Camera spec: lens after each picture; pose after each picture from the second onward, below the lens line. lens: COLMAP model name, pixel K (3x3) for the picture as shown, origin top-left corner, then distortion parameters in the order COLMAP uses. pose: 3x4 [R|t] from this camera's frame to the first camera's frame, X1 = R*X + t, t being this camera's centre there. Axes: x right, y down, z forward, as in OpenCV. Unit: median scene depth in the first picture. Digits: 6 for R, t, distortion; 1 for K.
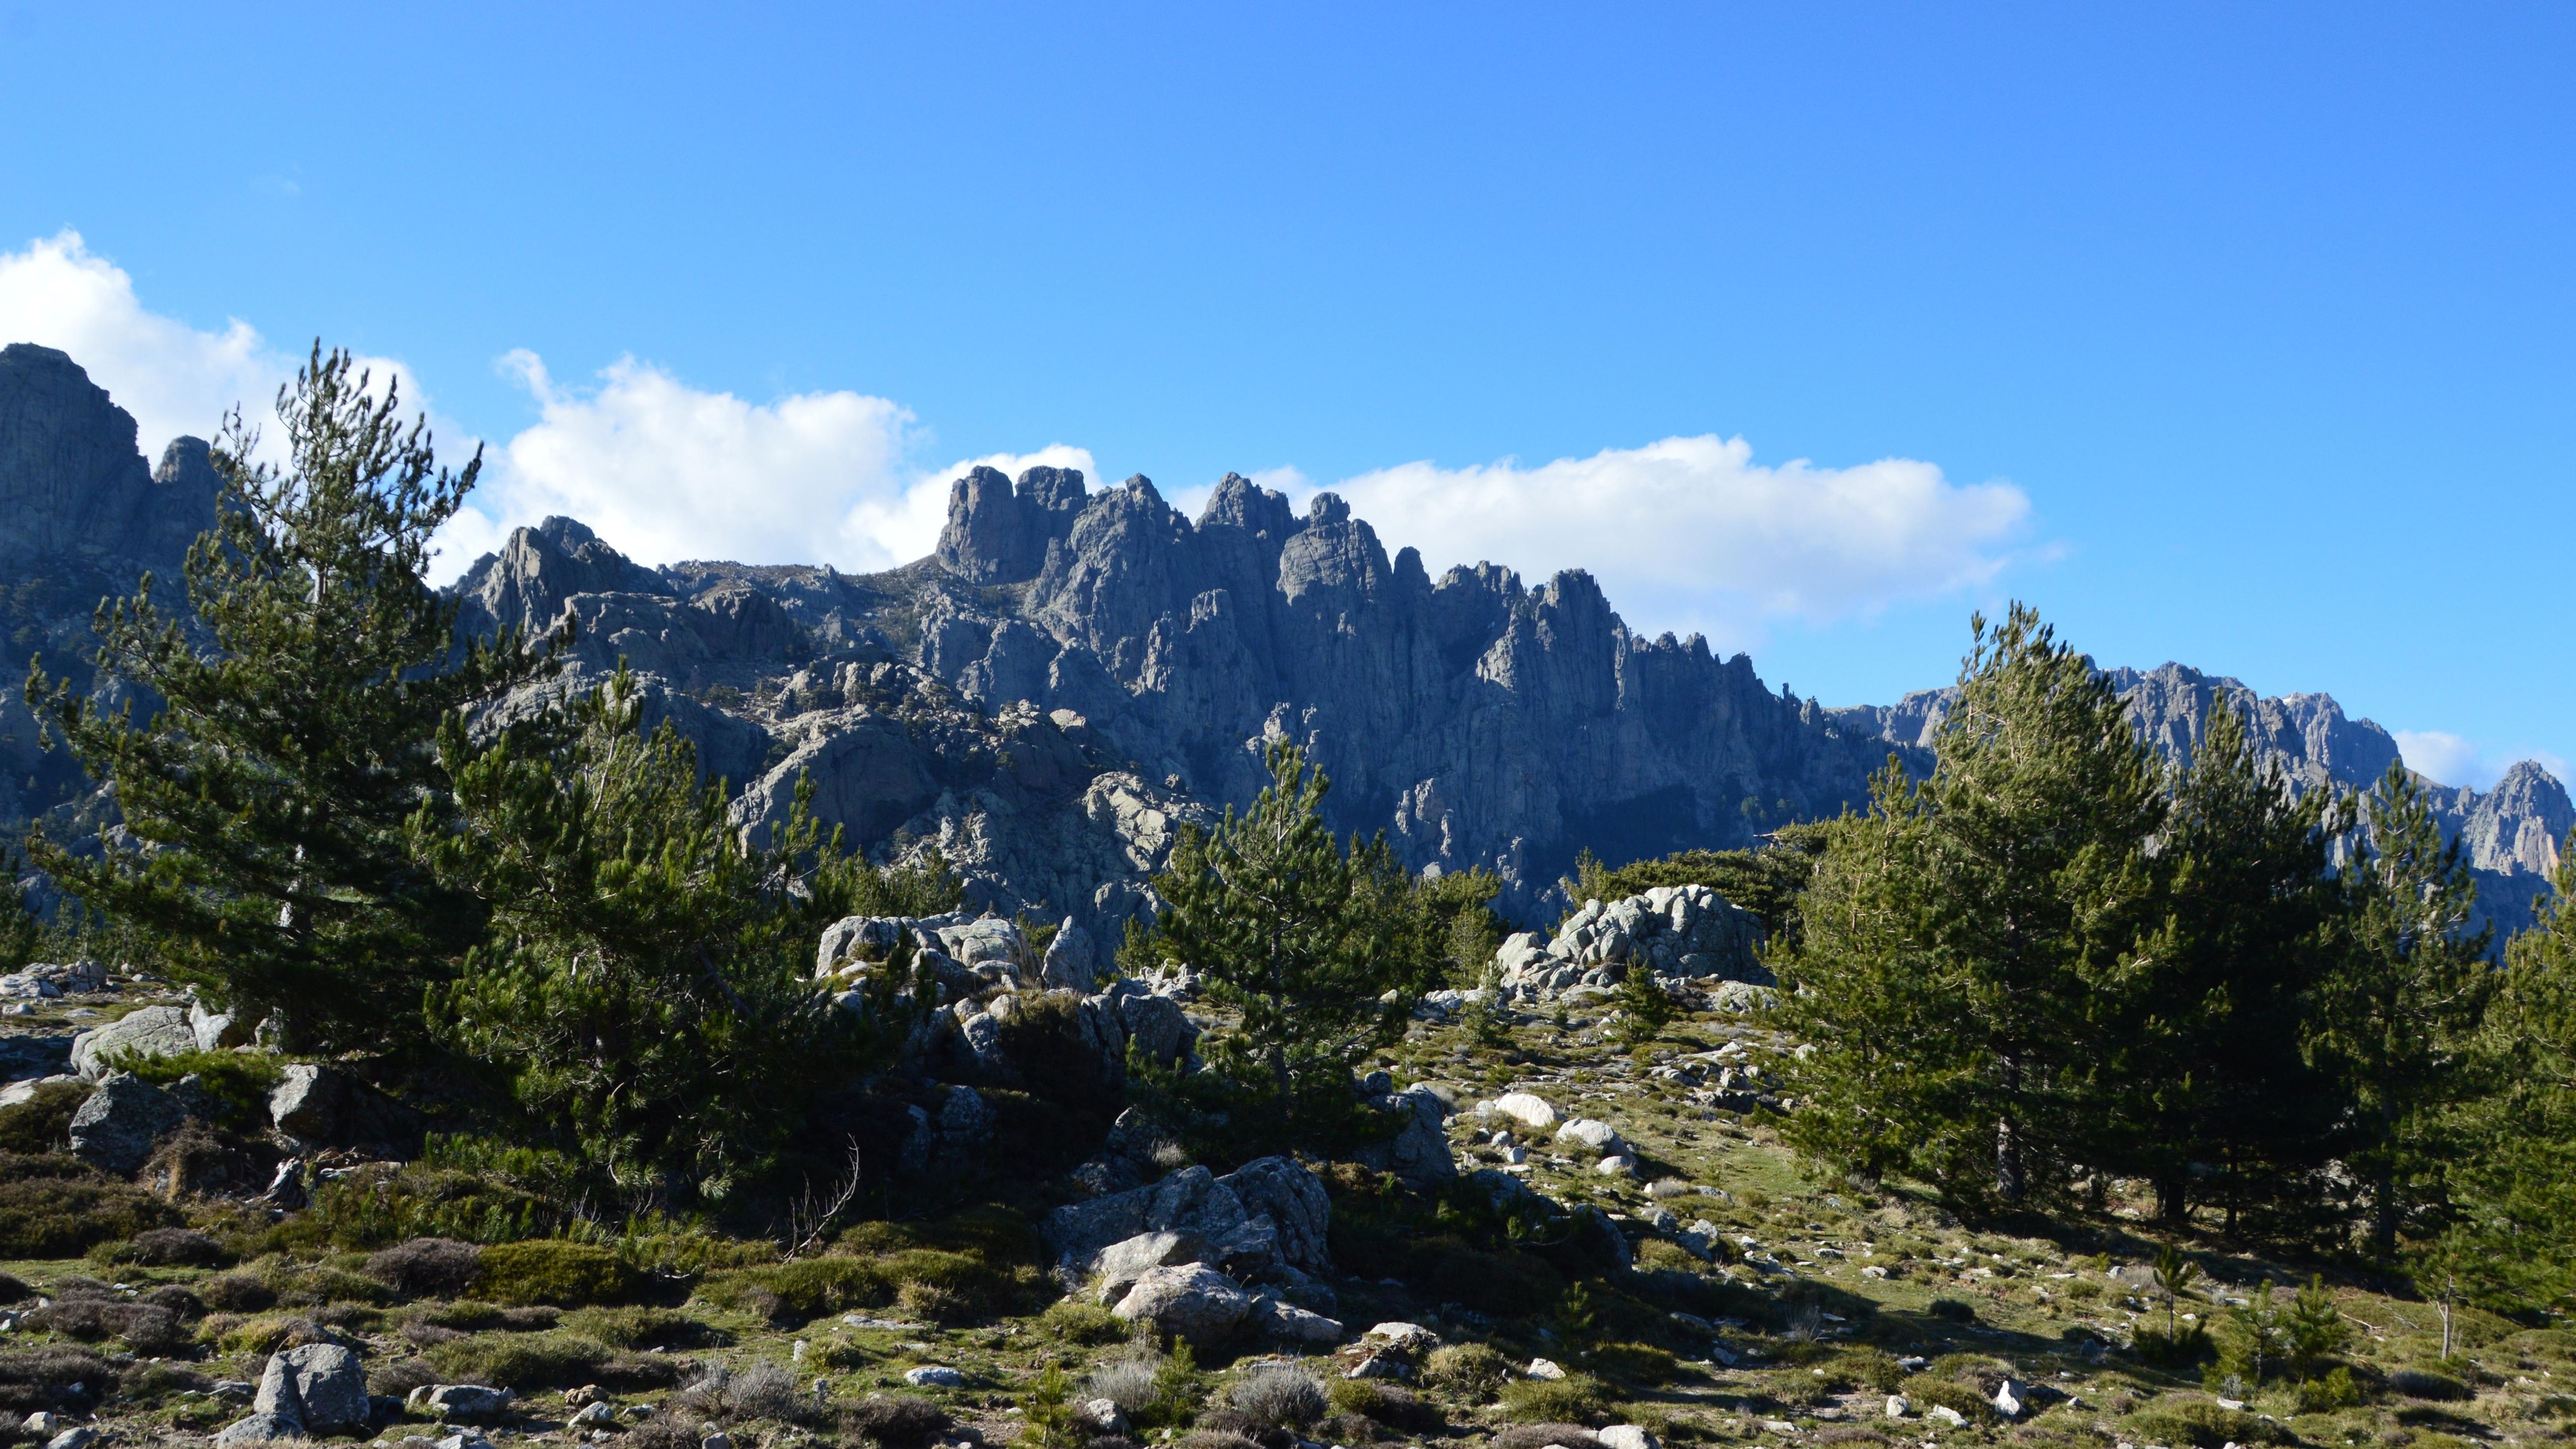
lens RADIAL K [[2491.3, 0, 1278.5], [0, 2491.3, 738.7], [0, 0, 1]] dist [-0.039601, 0.000000]
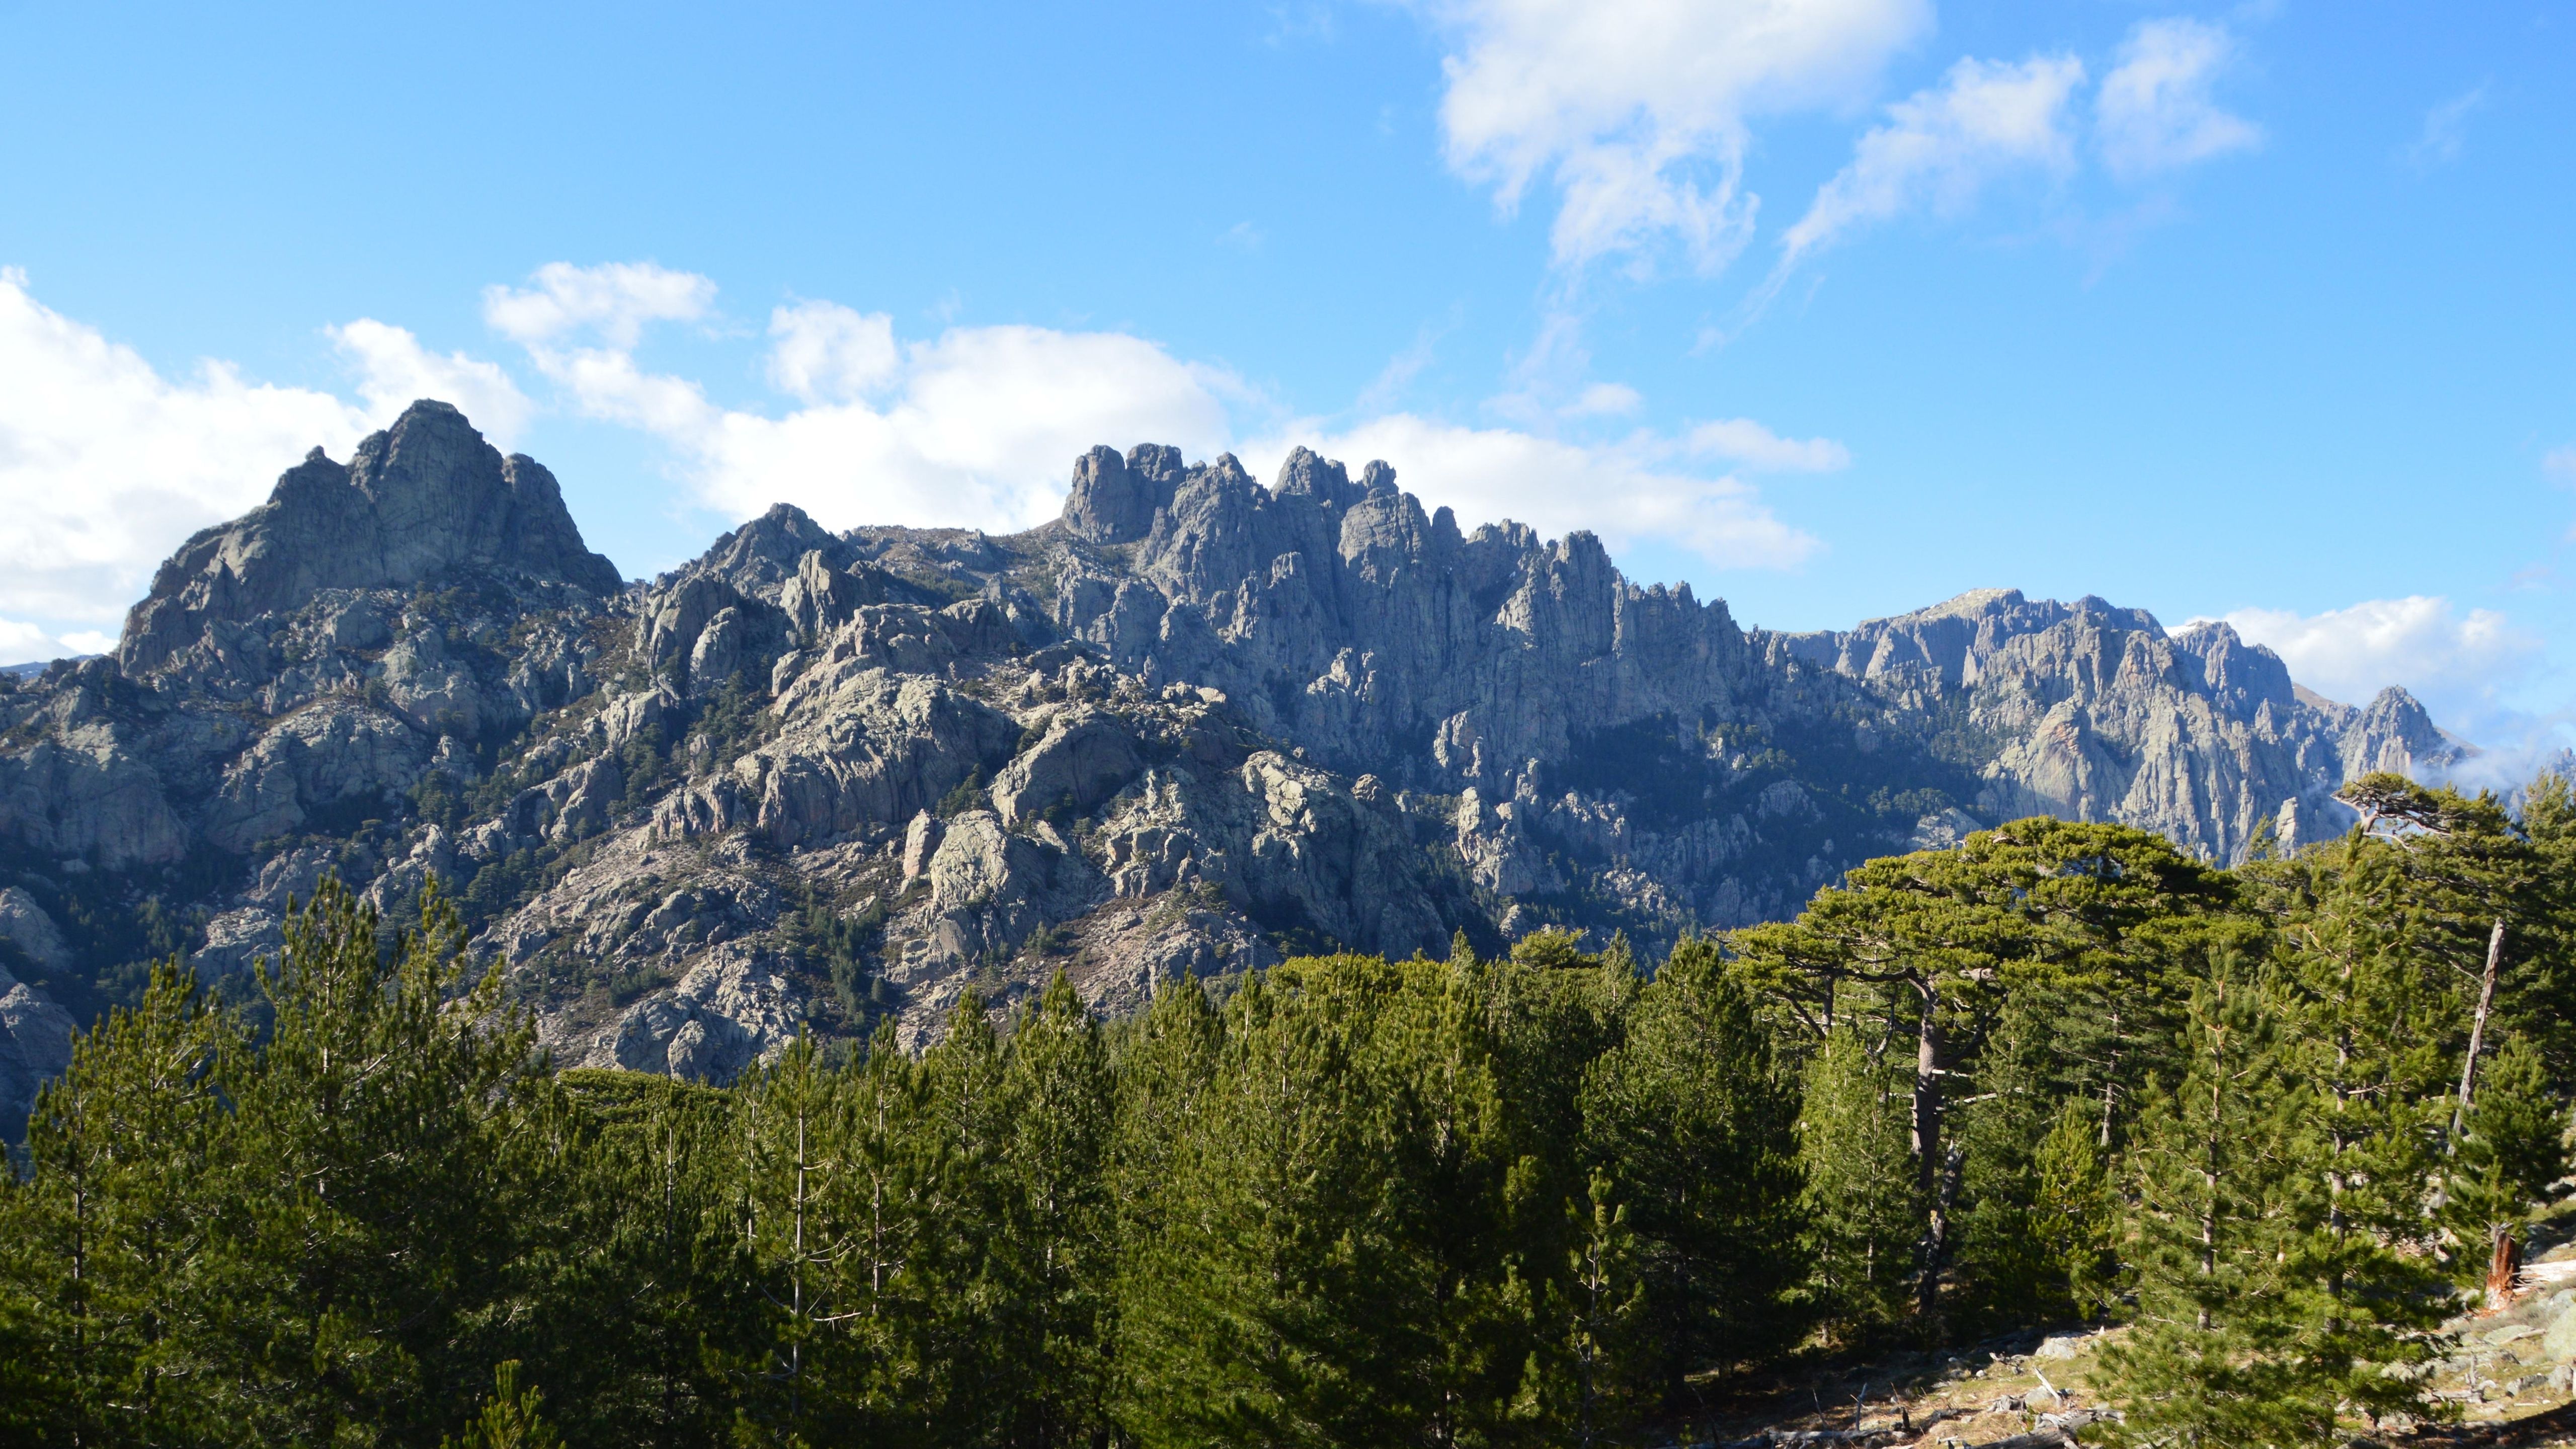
lens RADIAL K [[2354.4, 0, 1279.0], [0, 2354.4, 735.1], [0, 0, 1]] dist [-0.020672, 0.000000]
pose [[0.999887, 0.015056, 0.000444, -0.030230], [-0.015057, 0.998316, 0.056021, -0.034316], [0.000400, -0.056021, 0.998430, -0.160188]]
